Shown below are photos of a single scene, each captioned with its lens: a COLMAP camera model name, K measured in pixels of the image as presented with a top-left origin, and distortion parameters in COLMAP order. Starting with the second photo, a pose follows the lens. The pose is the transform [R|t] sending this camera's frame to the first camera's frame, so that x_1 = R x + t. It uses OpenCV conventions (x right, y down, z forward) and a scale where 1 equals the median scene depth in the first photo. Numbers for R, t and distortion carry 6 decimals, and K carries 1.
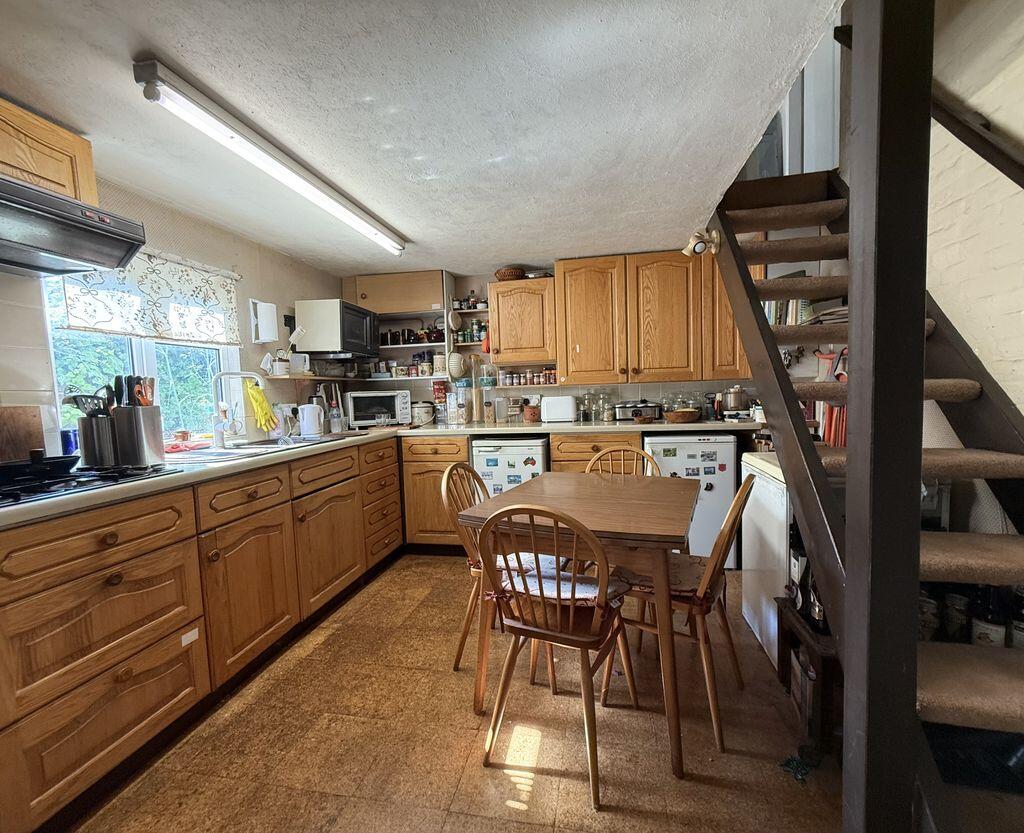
lens RADIAL K [[447.9, 0, 514.1], [0, 447.9, 419.0], [0, 0, 1]] dist [0.003969, -0.000688]
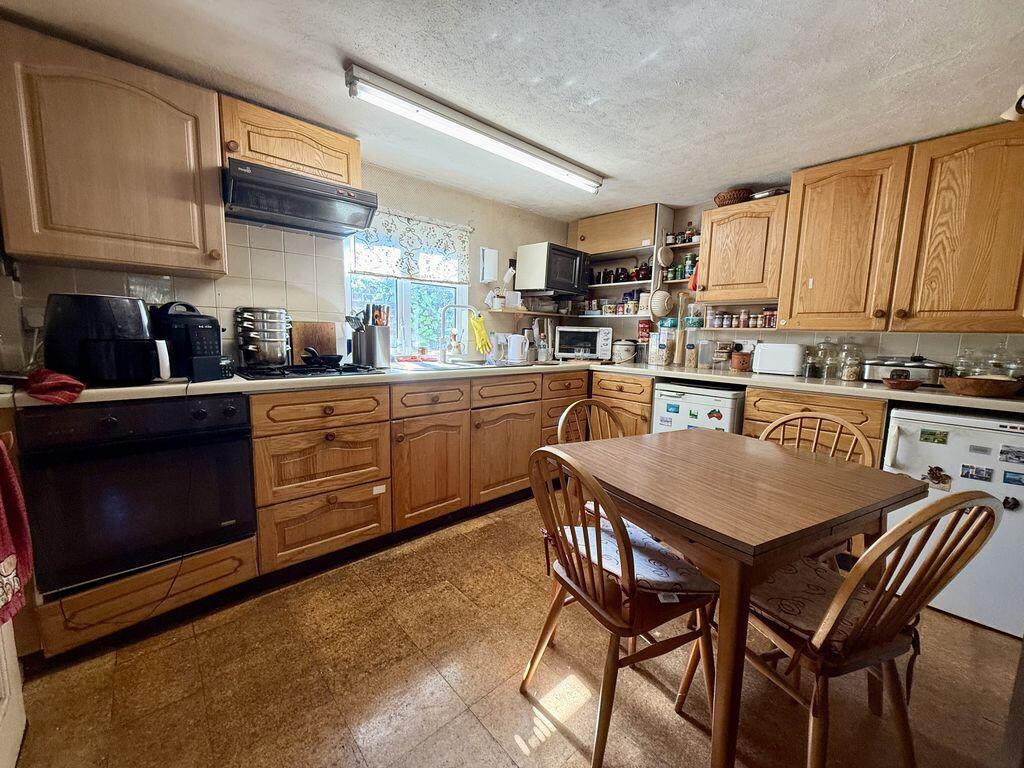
lens RADIAL K [[405.6, 0, 510.0], [0, 405.6, 383.2], [0, 0, 1]] dist [0.001016, -0.000657]
pose [[0.794363, 0.128689, -0.593655, 0.219204], [-0.090937, 0.991482, 0.093244, -0.004289], [0.600598, -0.020084, 0.799299, 0.152941]]
